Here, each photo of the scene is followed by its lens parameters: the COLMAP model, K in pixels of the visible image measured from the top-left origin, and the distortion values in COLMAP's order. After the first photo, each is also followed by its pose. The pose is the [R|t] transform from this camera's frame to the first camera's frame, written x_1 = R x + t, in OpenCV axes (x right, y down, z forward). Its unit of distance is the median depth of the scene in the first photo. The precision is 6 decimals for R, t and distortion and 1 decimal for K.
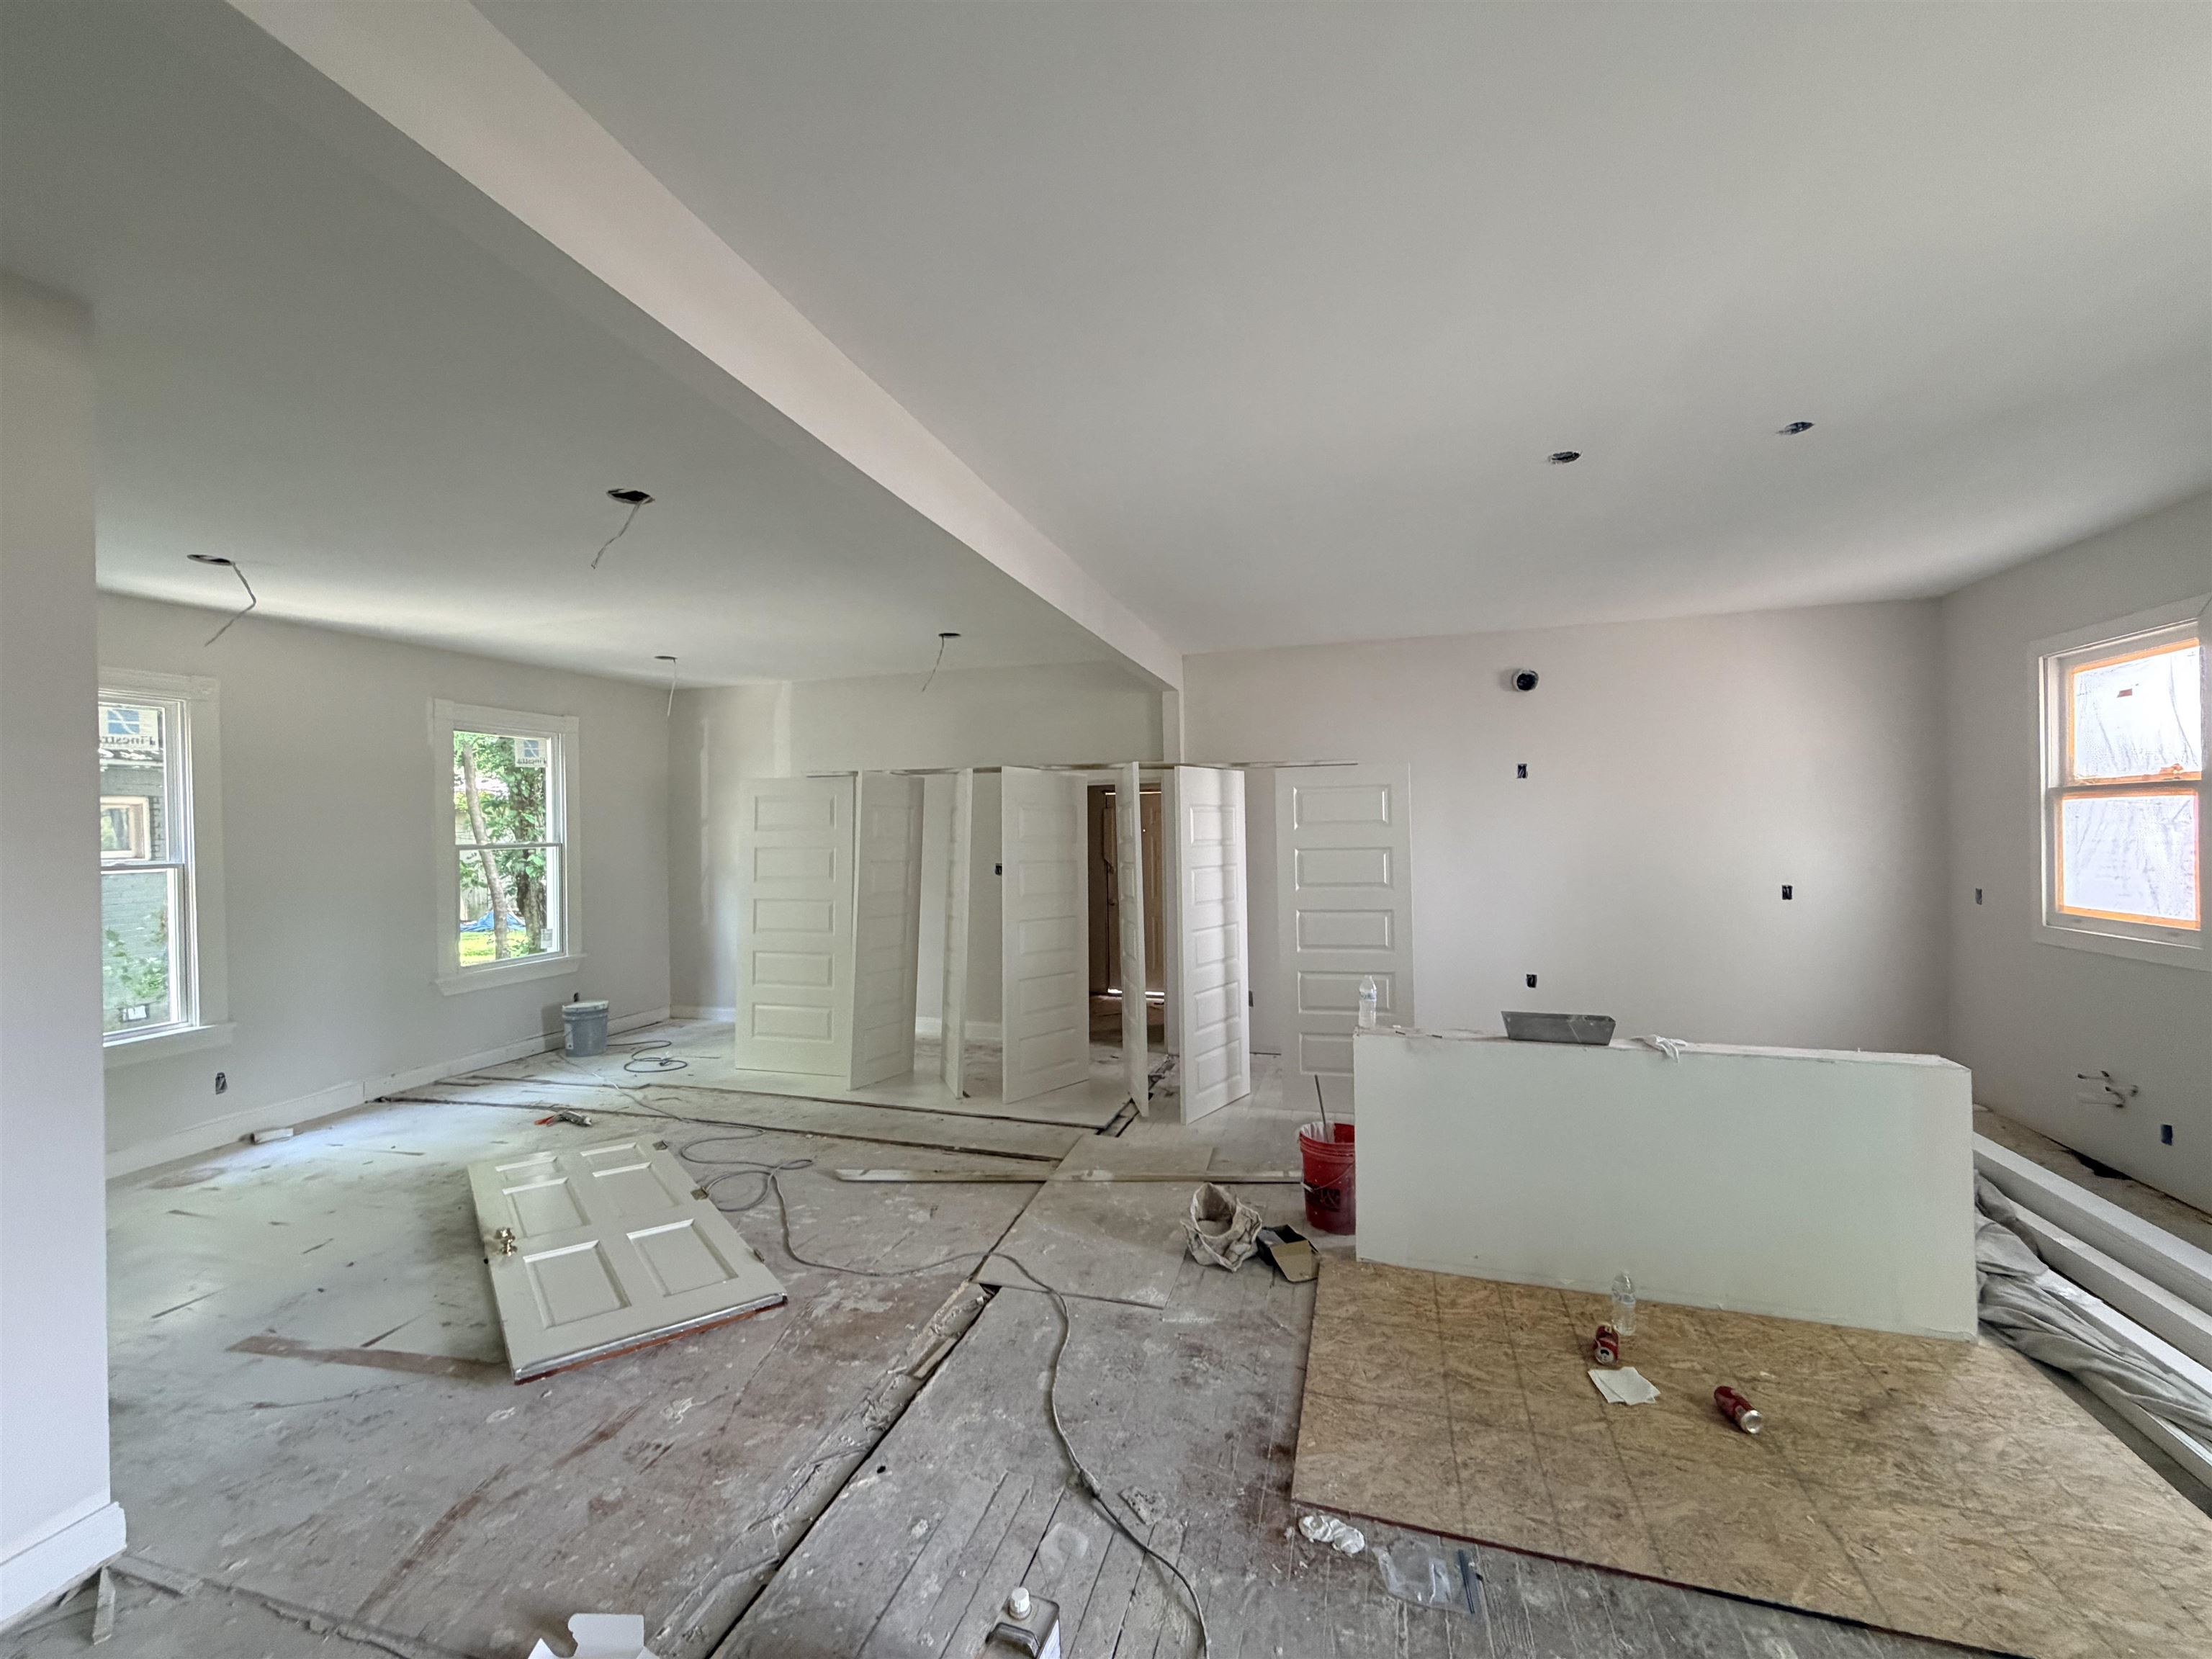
lens RADIAL K [[879.3, 0, 1106.0], [0, 879.3, 829.5], [0, 0, 1]] dist [0.002382, 0.000438]
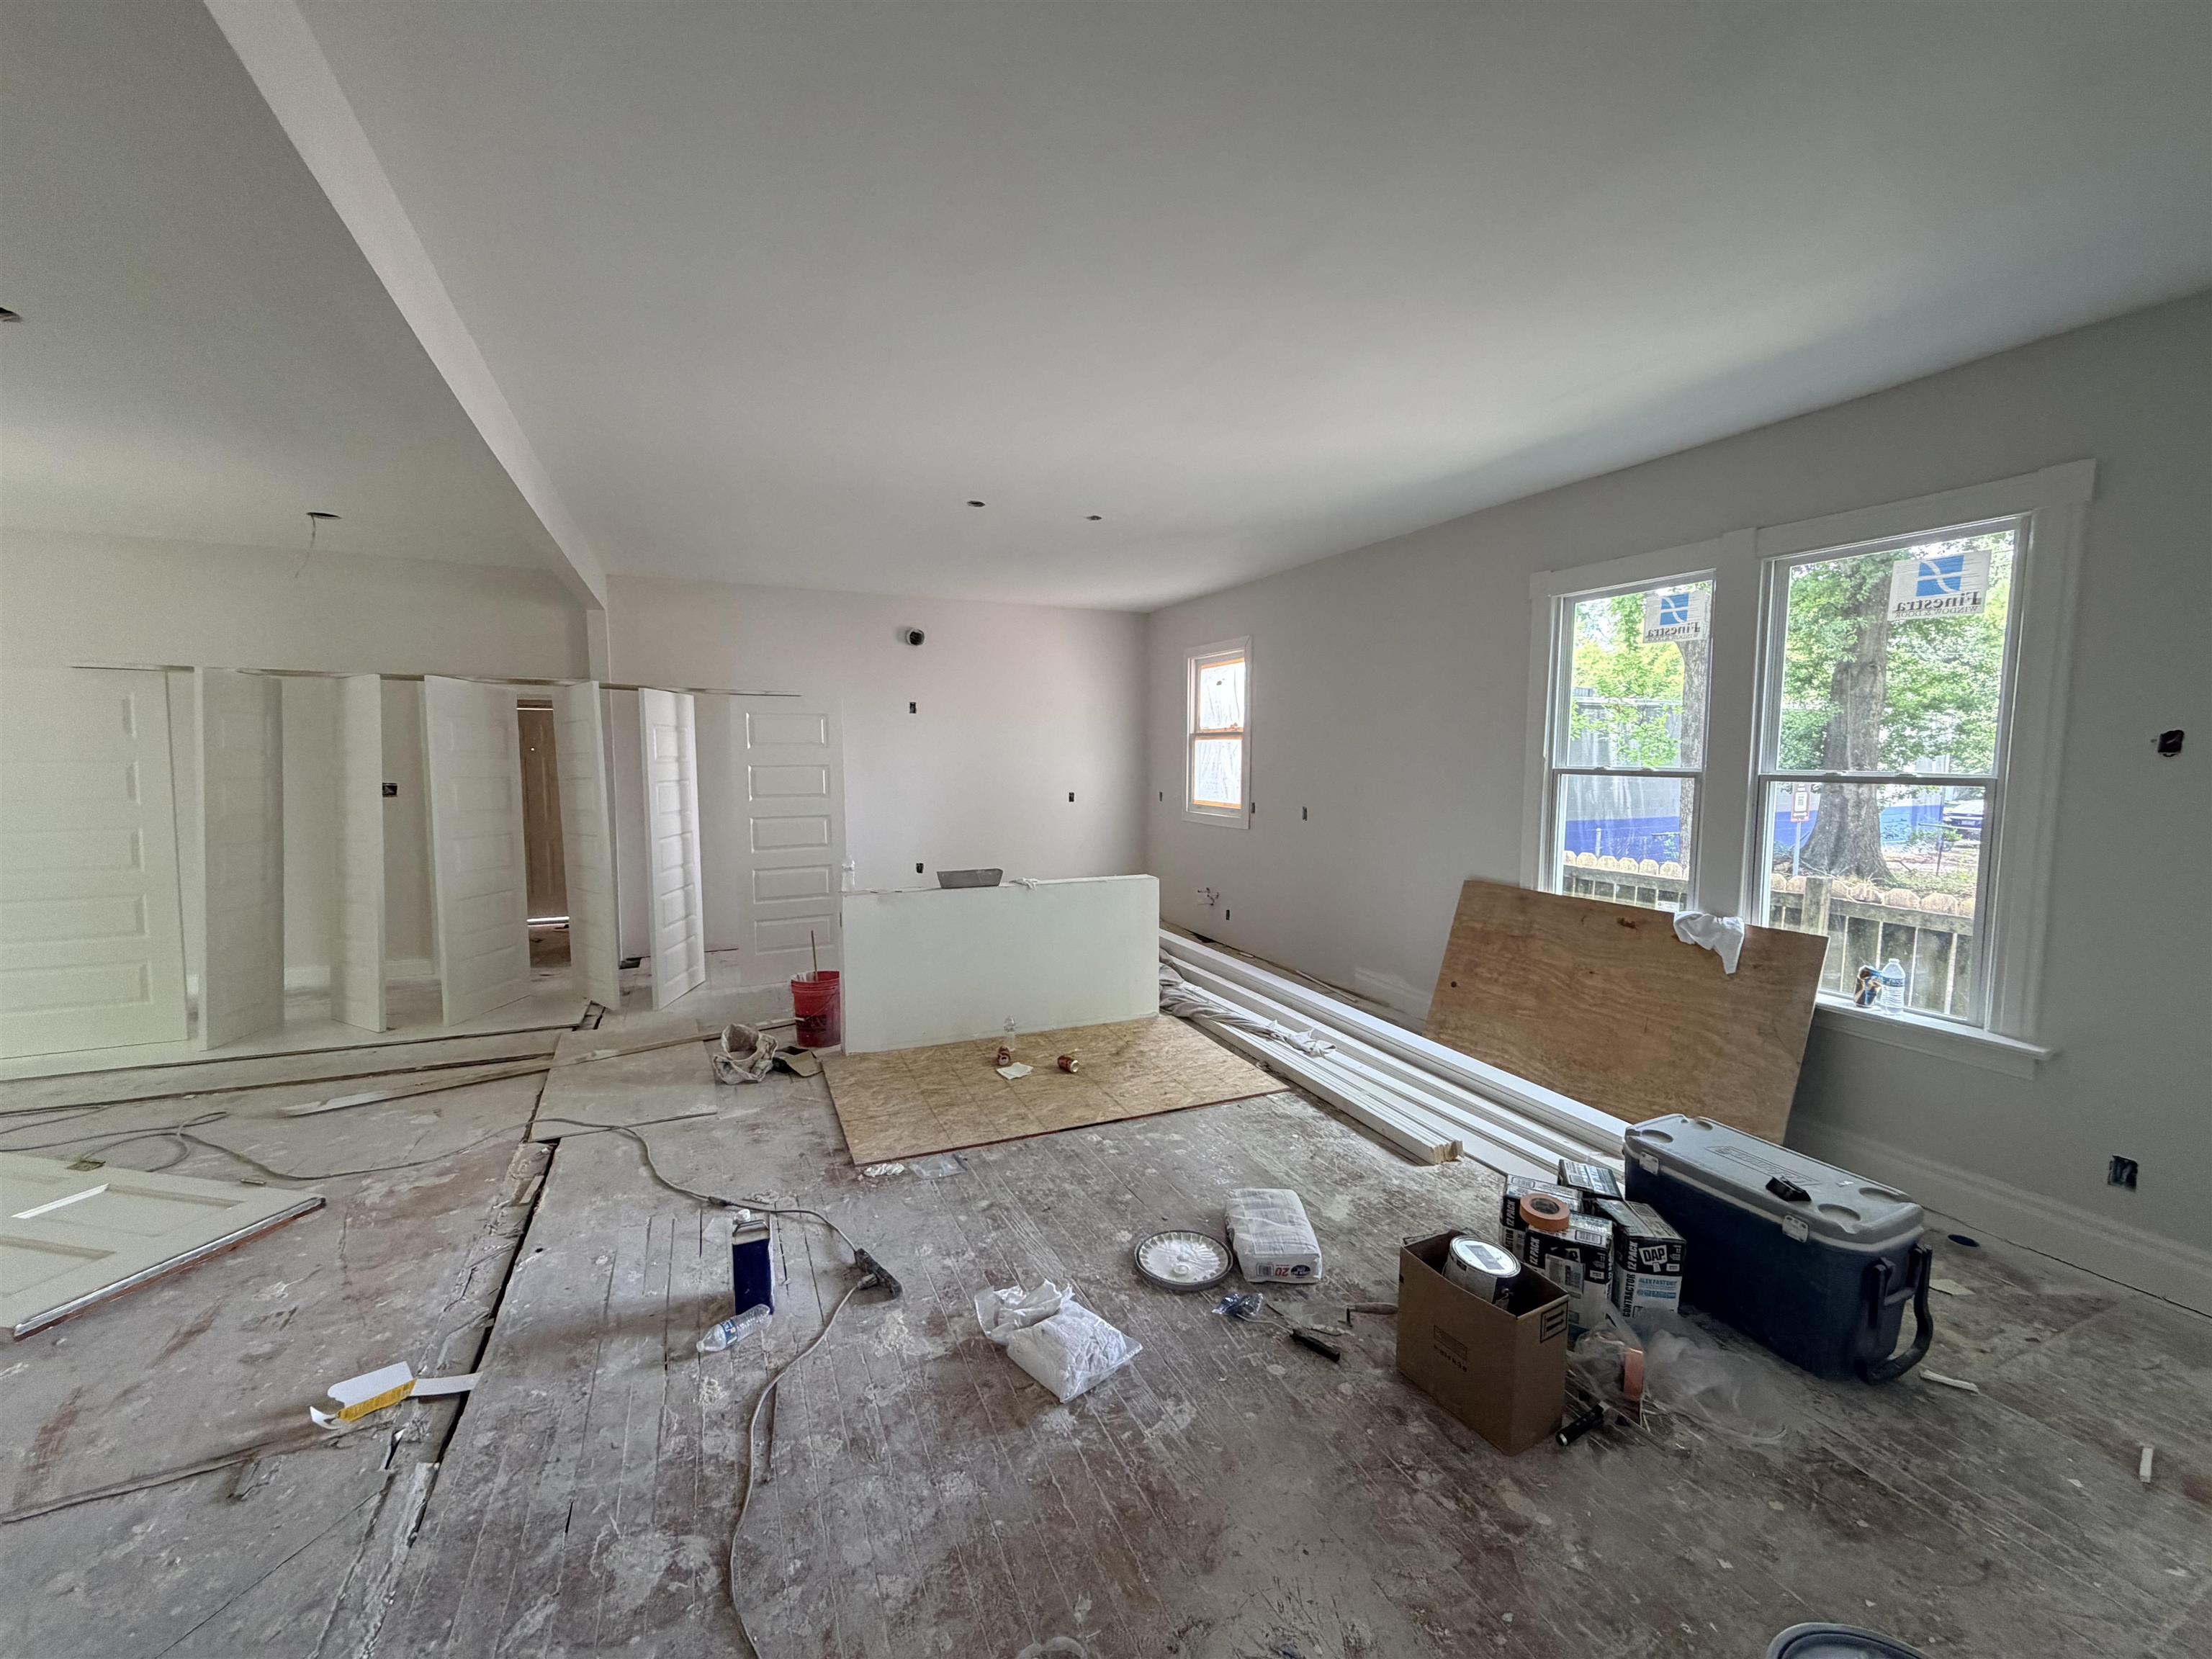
lens RADIAL K [[877.3, 0, 1104.3], [0, 877.3, 820.3], [0, 0, 1]] dist [0.000421, 0.000028]
pose [[0.751394, -0.033868, 0.658984, -0.318017], [-0.014524, 0.997591, 0.067831, 0.013799], [-0.659694, -0.060539, 0.749092, -0.301248]]
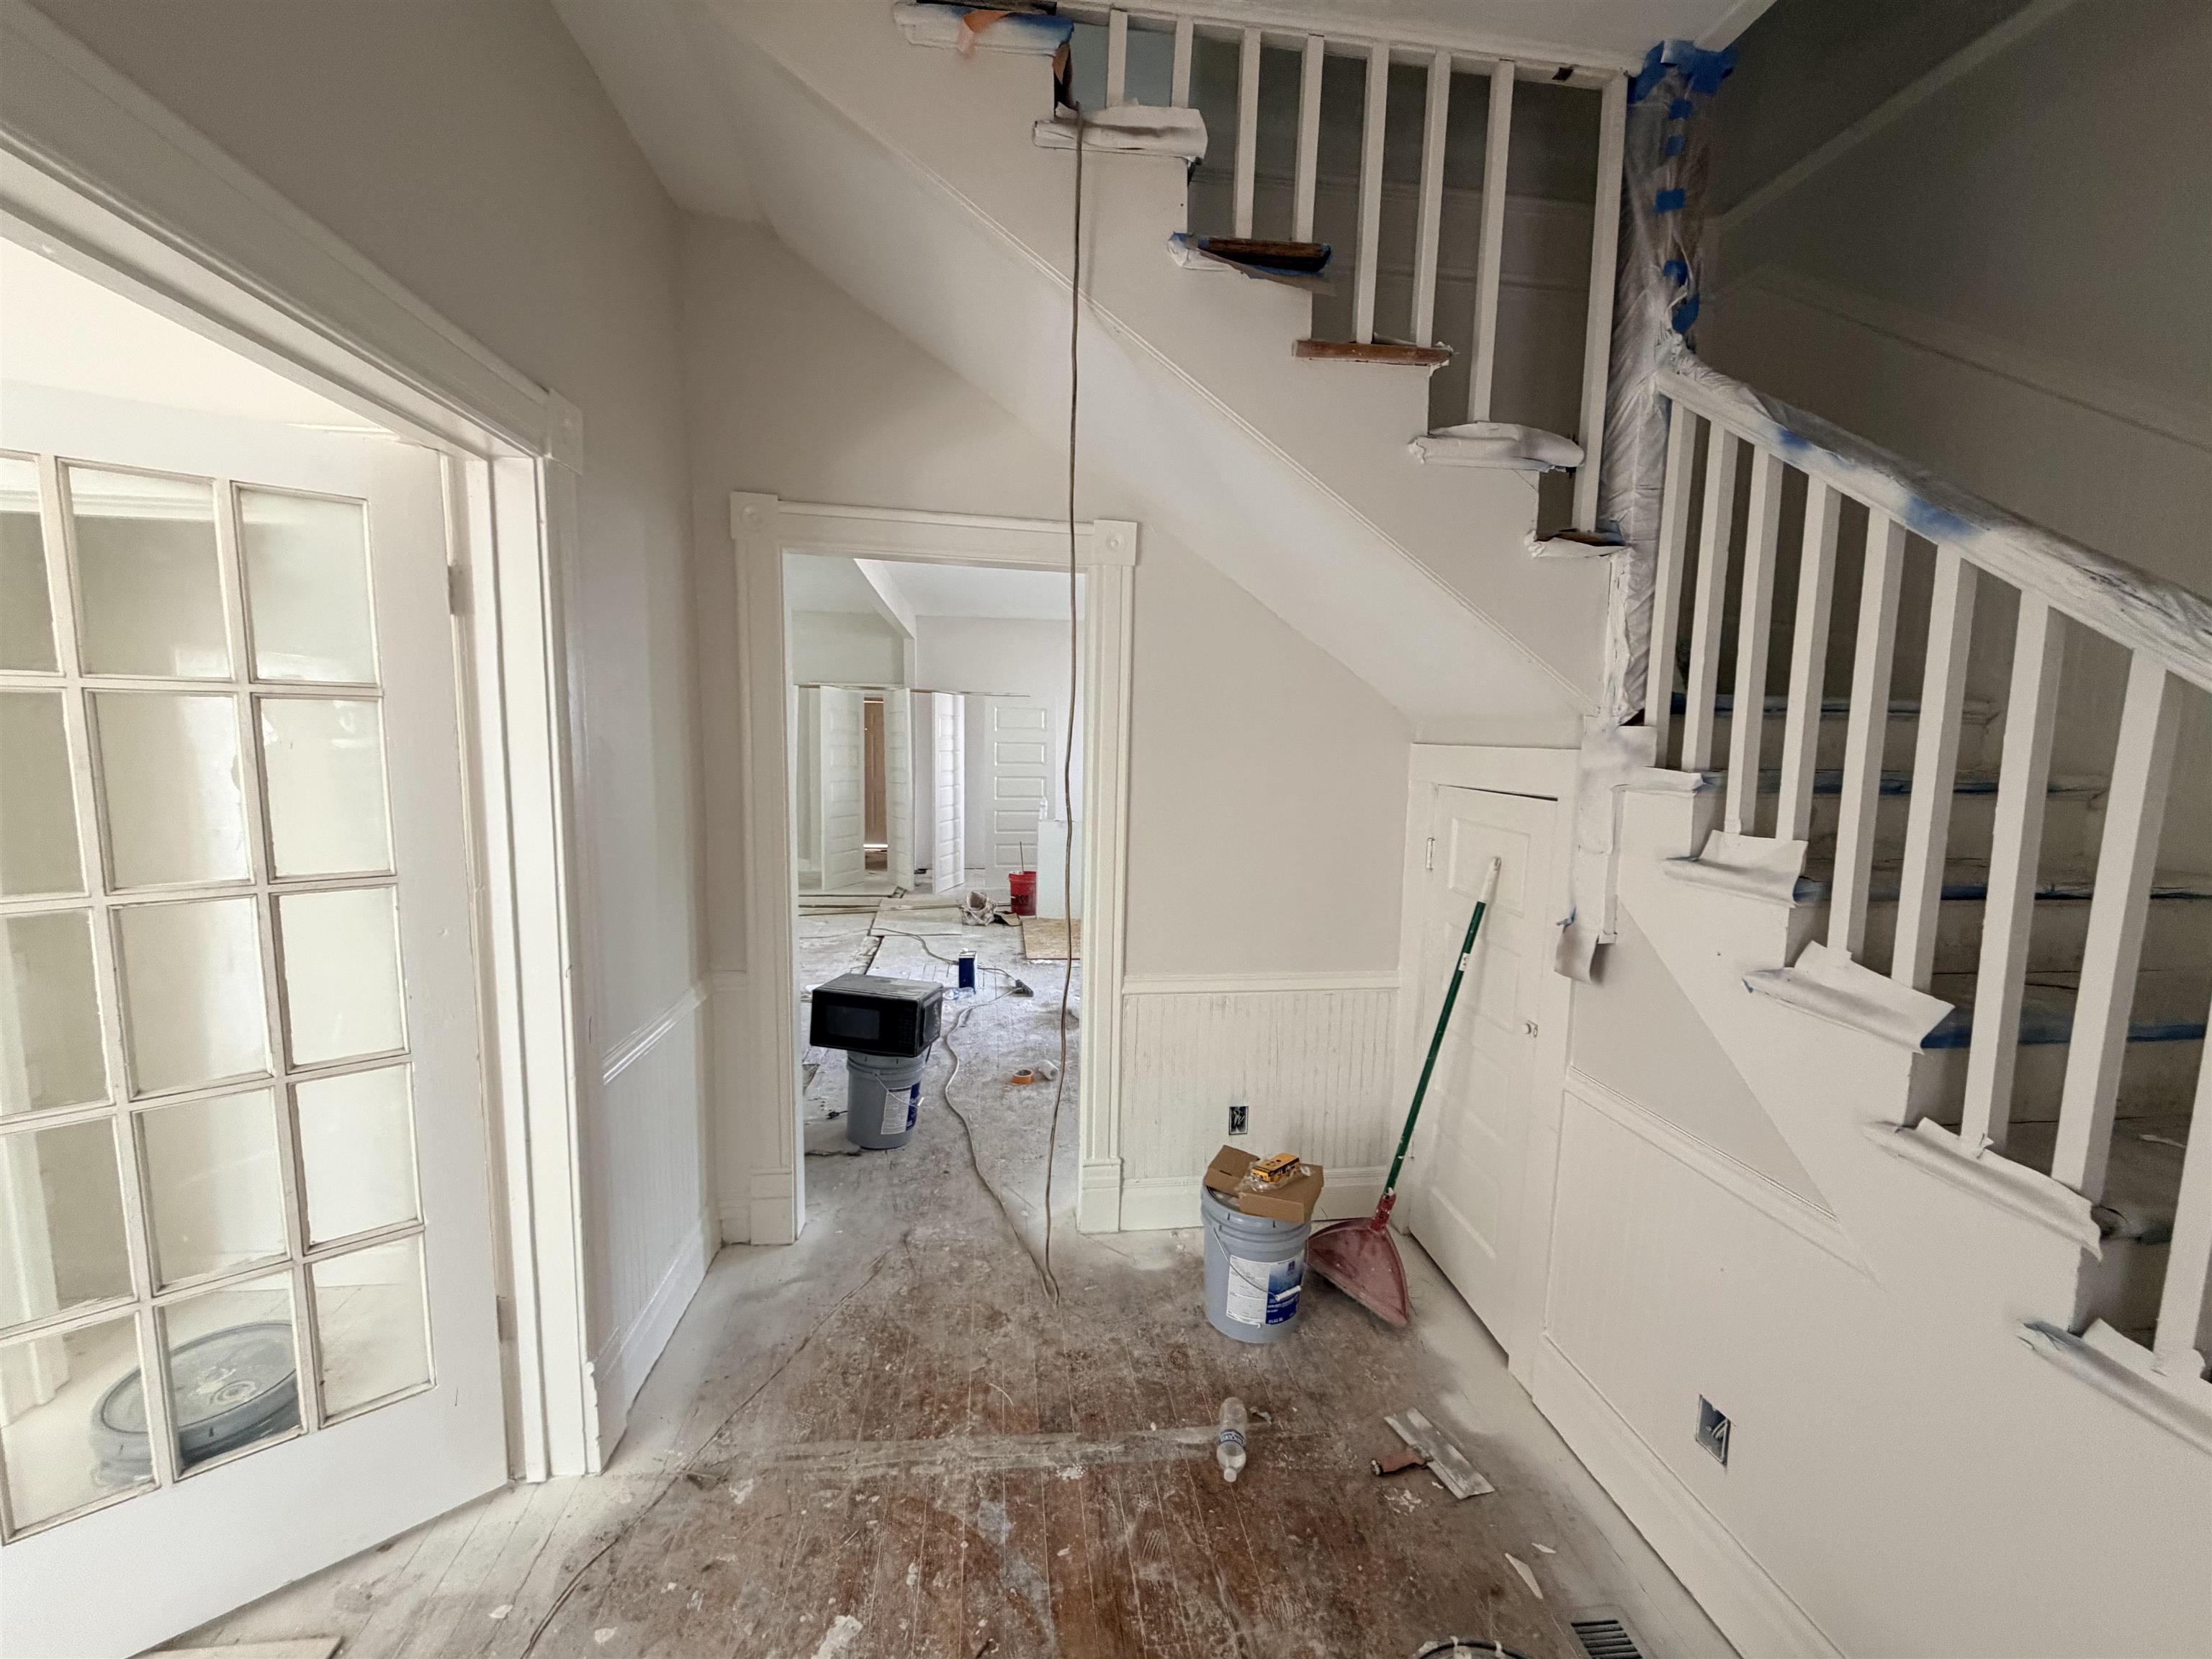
lens RADIAL K [[879.5, 0, 1099.0], [0, 879.5, 825.9], [0, 0, 1]] dist [0.000204, 0.000215]
pose [[0.912983, -0.006042, 0.407953, -0.505511], [-0.035415, 0.994943, 0.093995, 0.025055], [-0.406458, -0.100263, 0.908152, -1.133208]]
